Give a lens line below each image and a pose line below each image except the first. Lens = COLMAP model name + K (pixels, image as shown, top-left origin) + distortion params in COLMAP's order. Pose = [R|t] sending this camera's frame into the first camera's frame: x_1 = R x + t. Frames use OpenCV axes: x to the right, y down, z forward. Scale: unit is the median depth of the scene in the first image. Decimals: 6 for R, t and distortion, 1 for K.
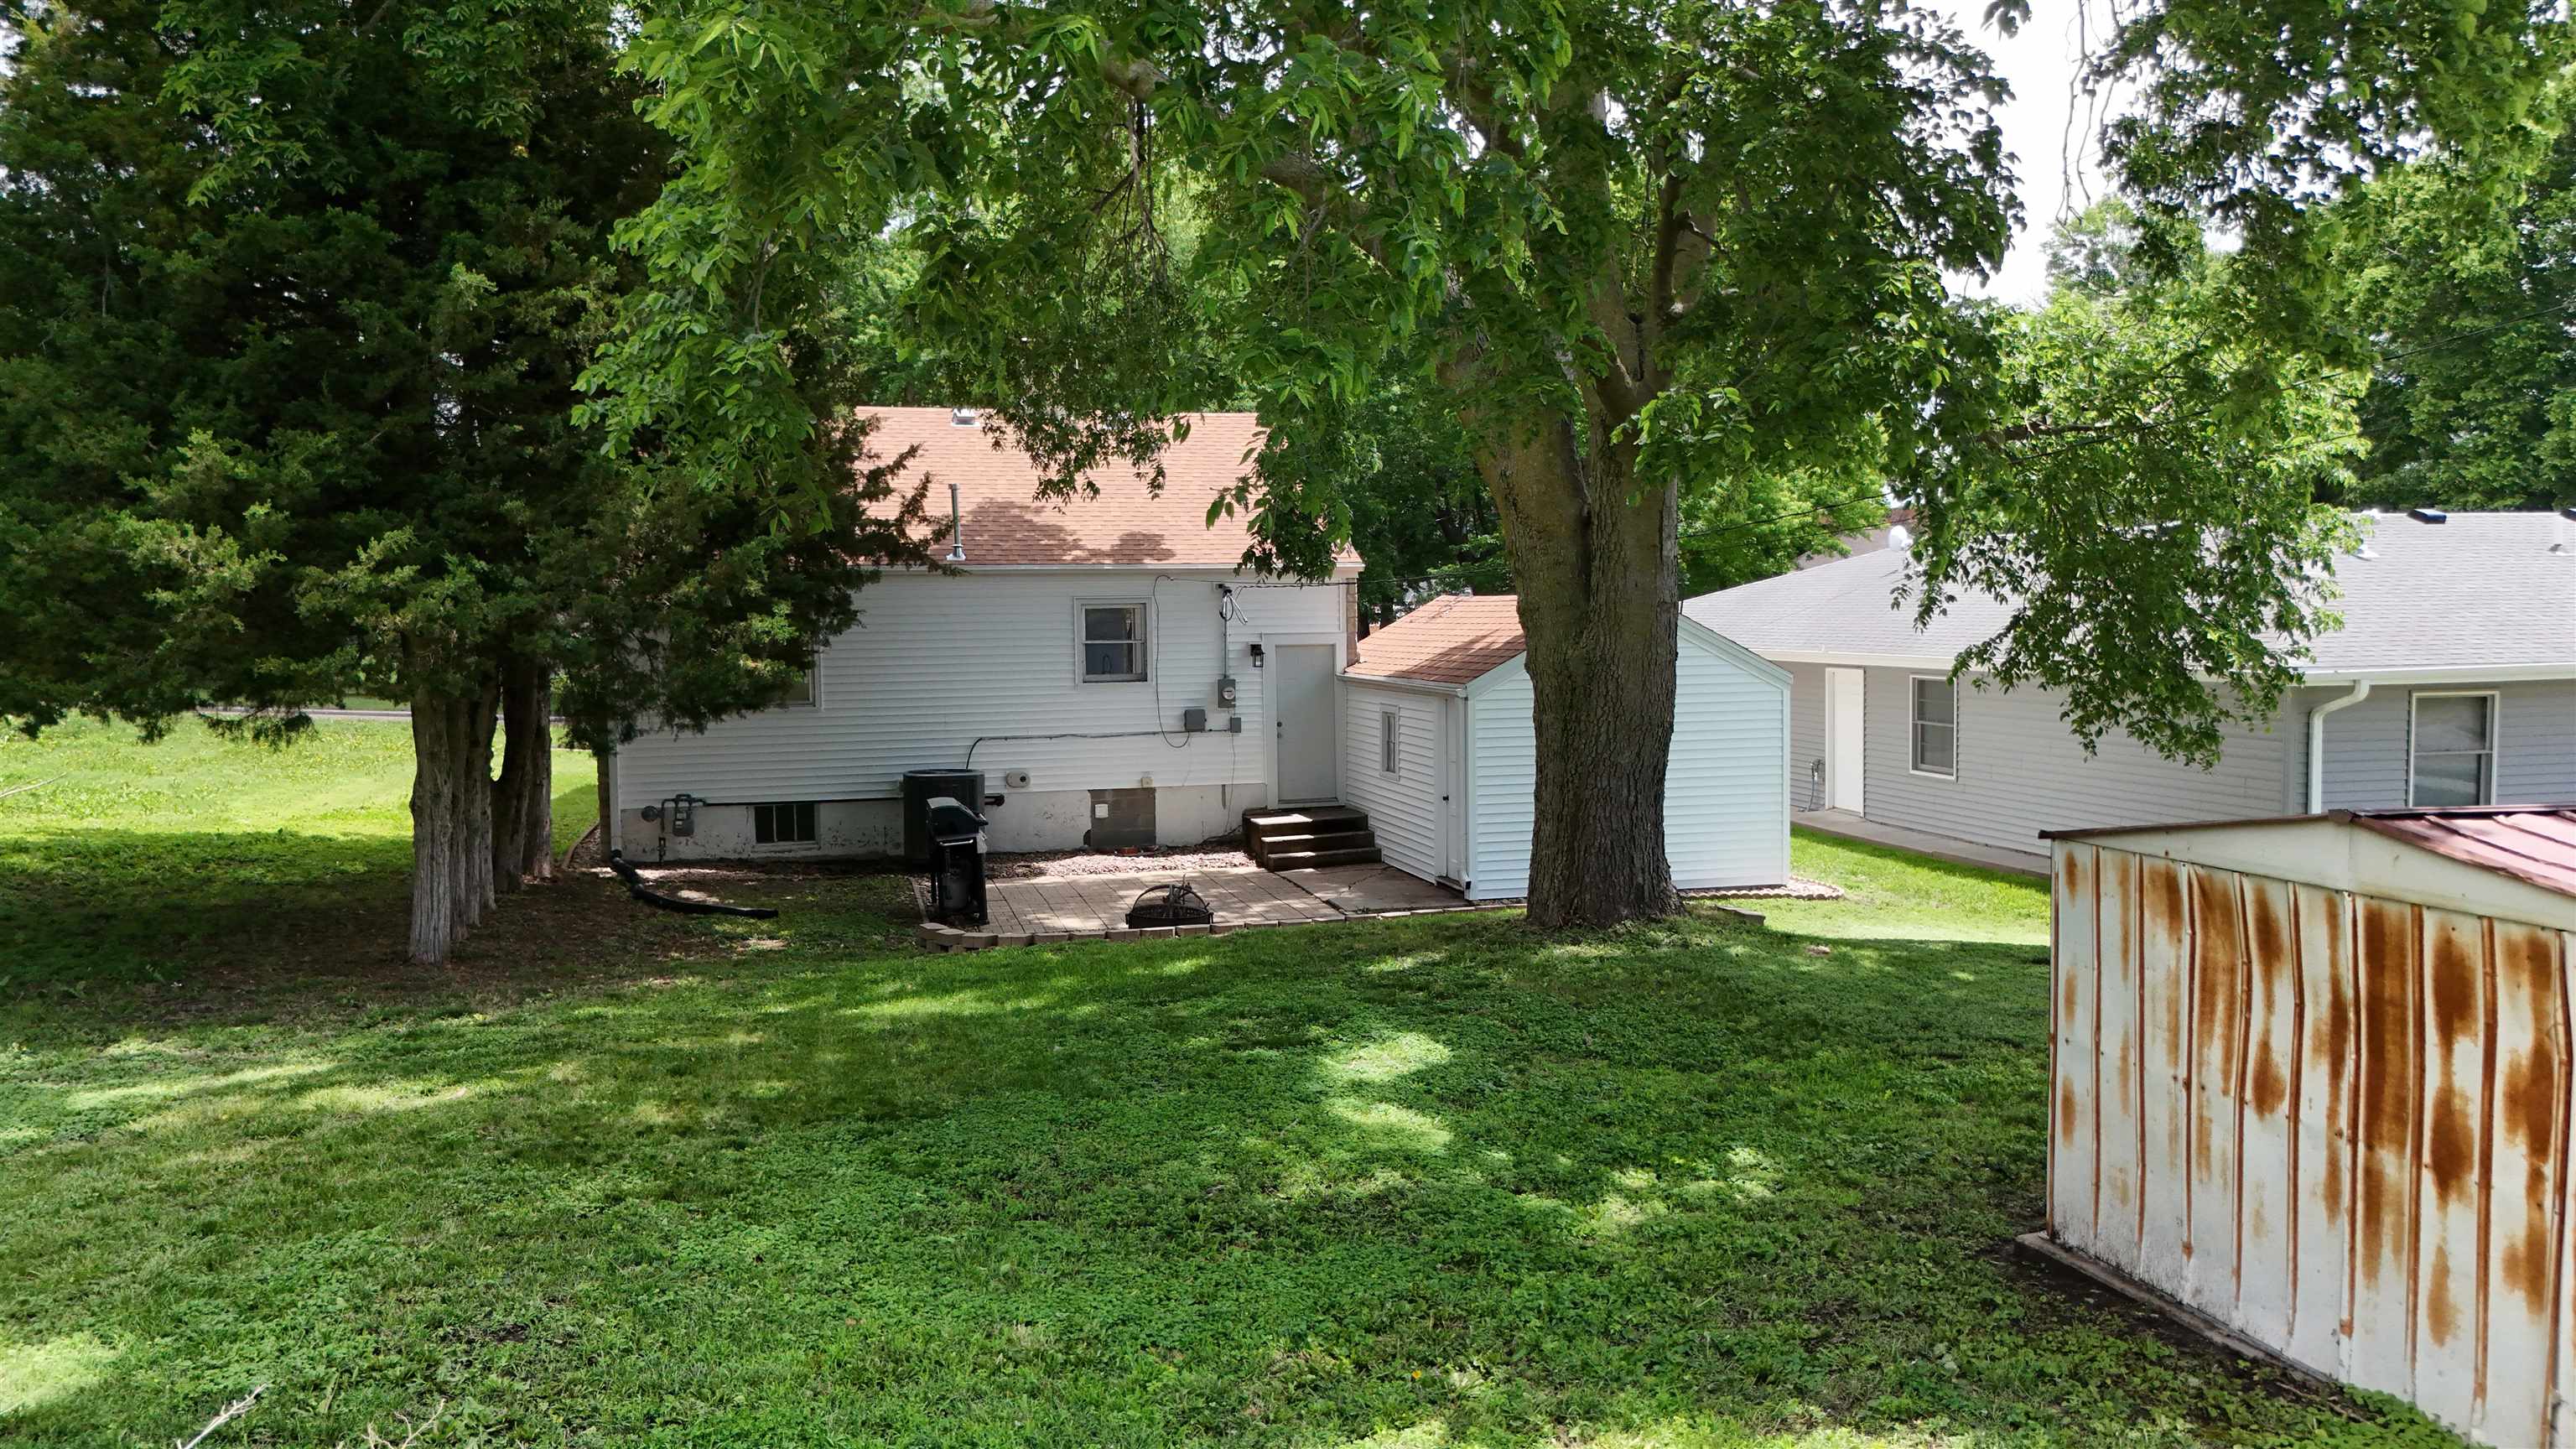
lens RADIAL K [[1956.9, 0, 1284.3], [0, 1956.9, 721.1], [0, 0, 1]] dist [0.022653, -0.012357]
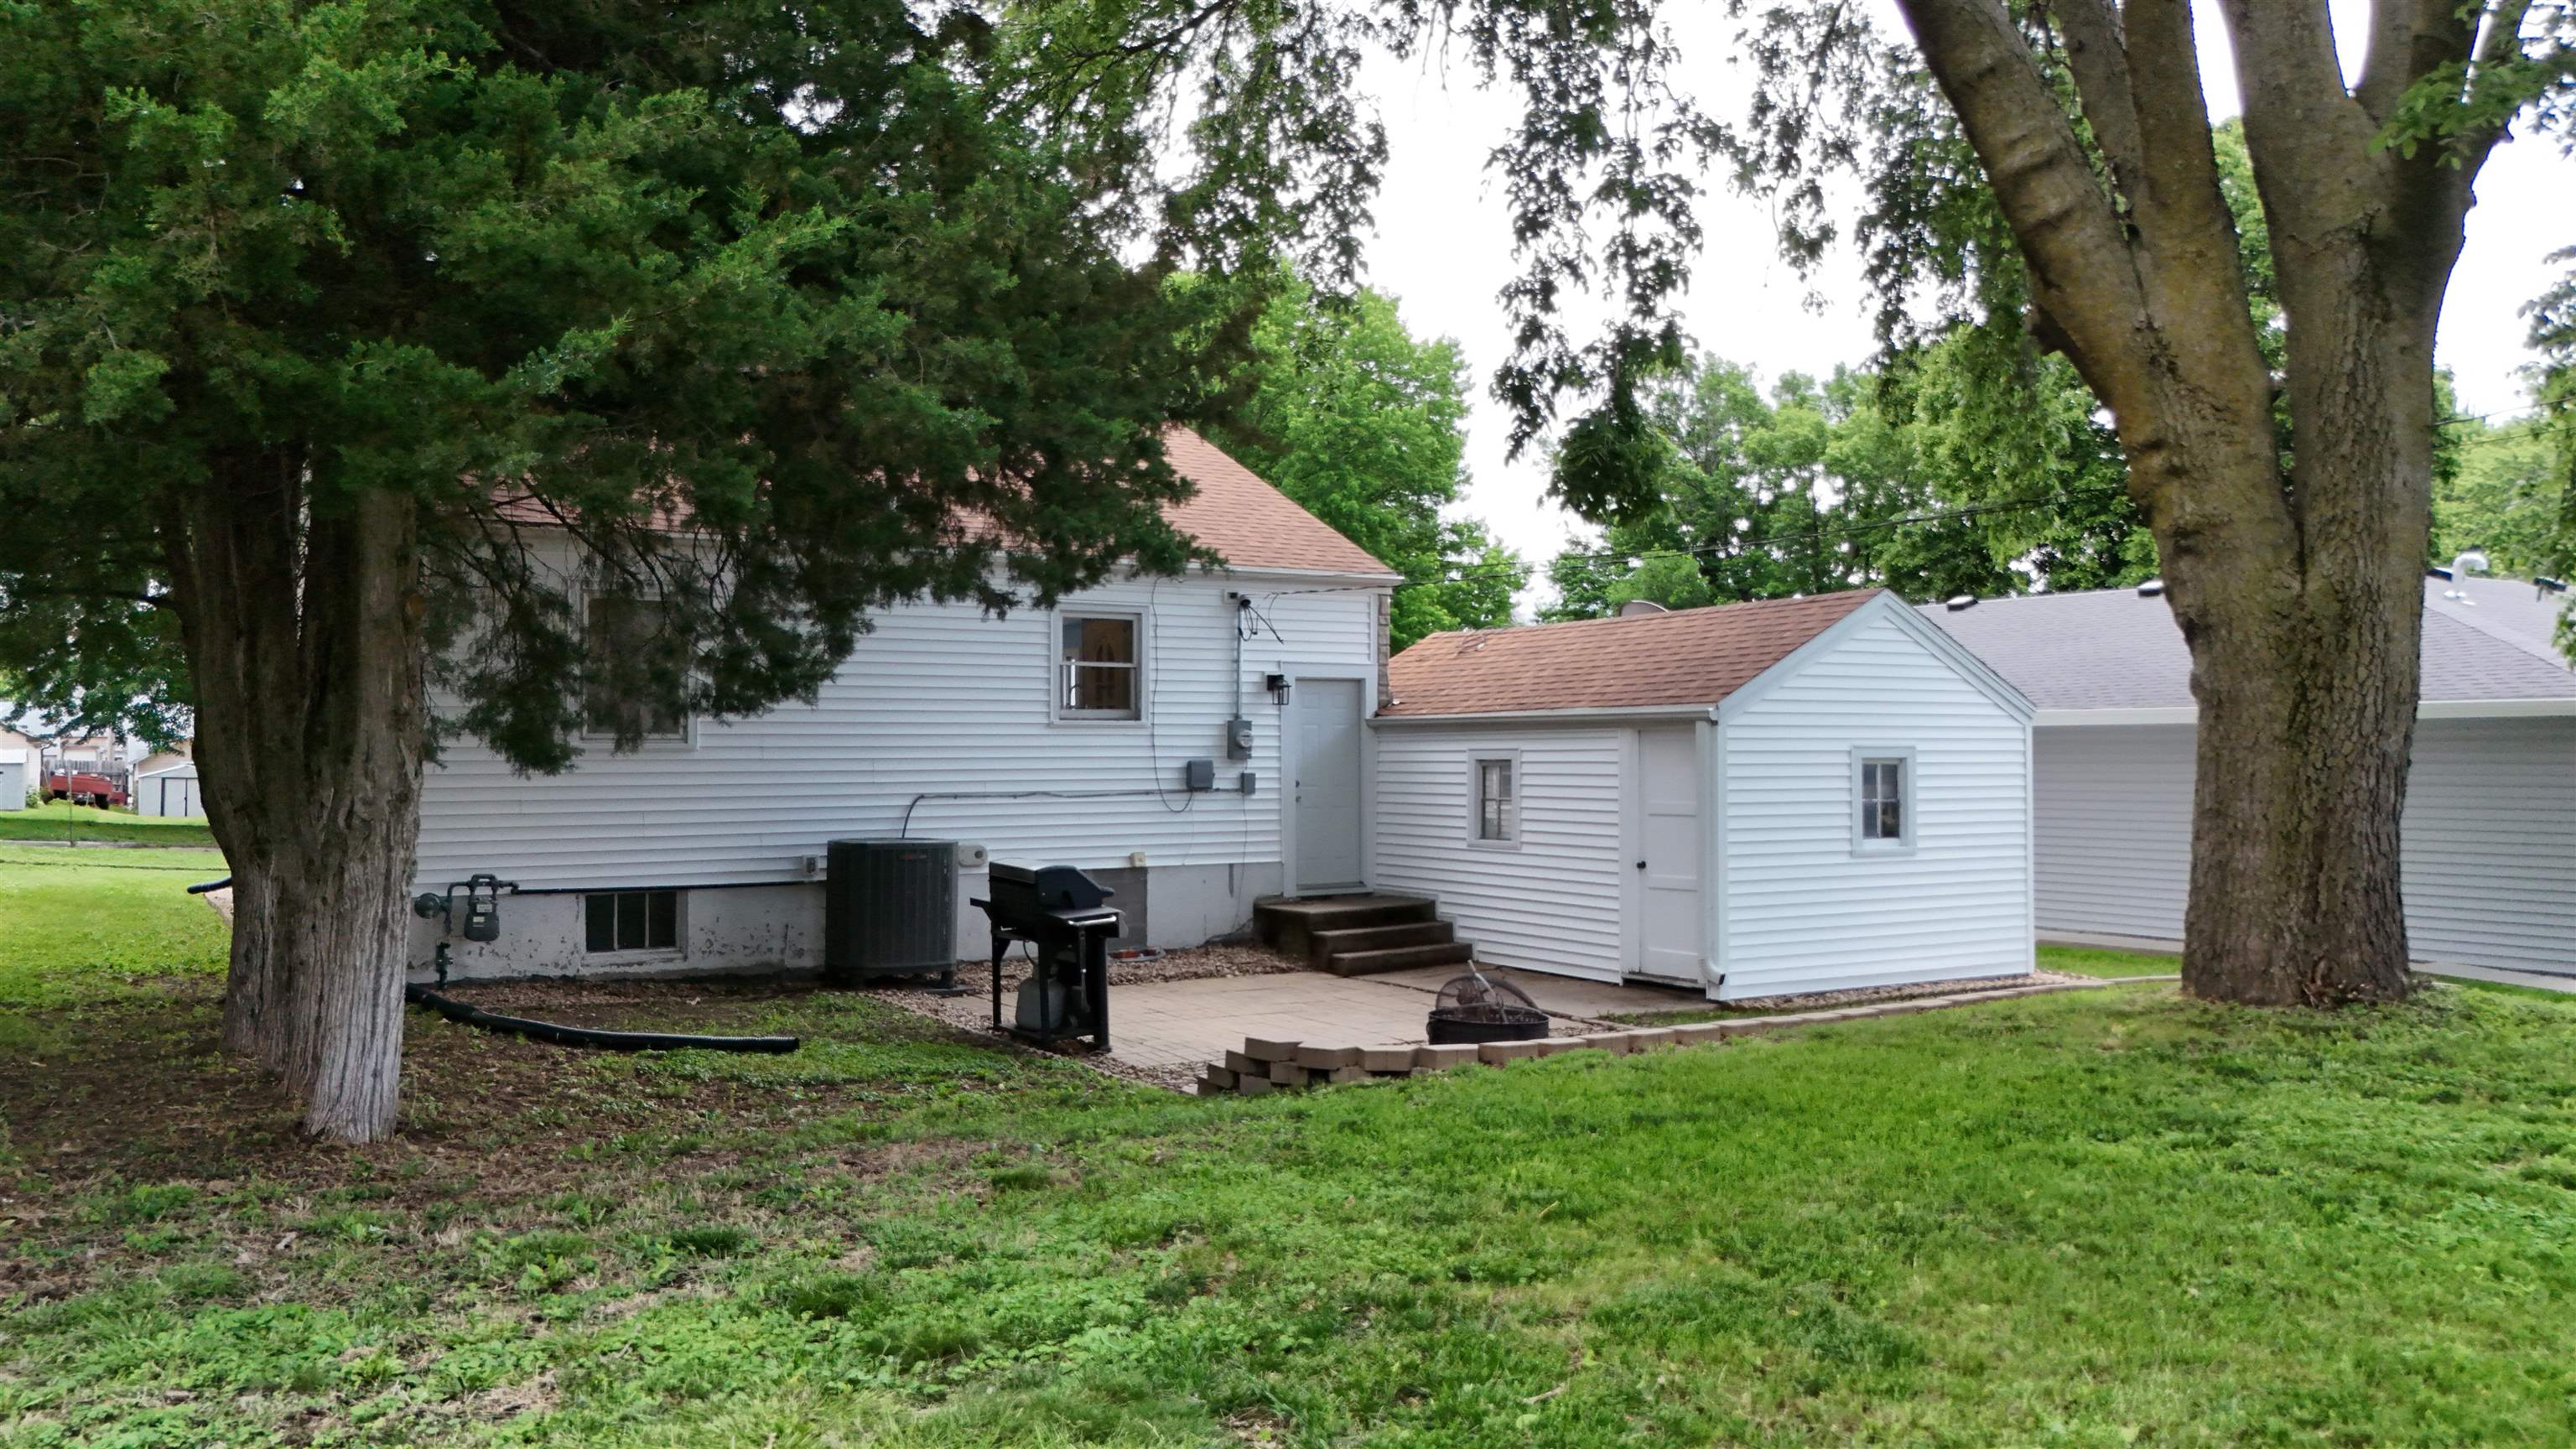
lens RADIAL K [[1956.9, 0, 1291.7], [0, 1956.9, 726.2], [0, 0, 1]] dist [0.022653, -0.012357]
pose [[0.955200, 0.016317, 0.295511, -0.238425], [0.006768, 0.997014, -0.076928, 0.038905], [-0.295884, 0.075482, 0.952237, 0.300299]]
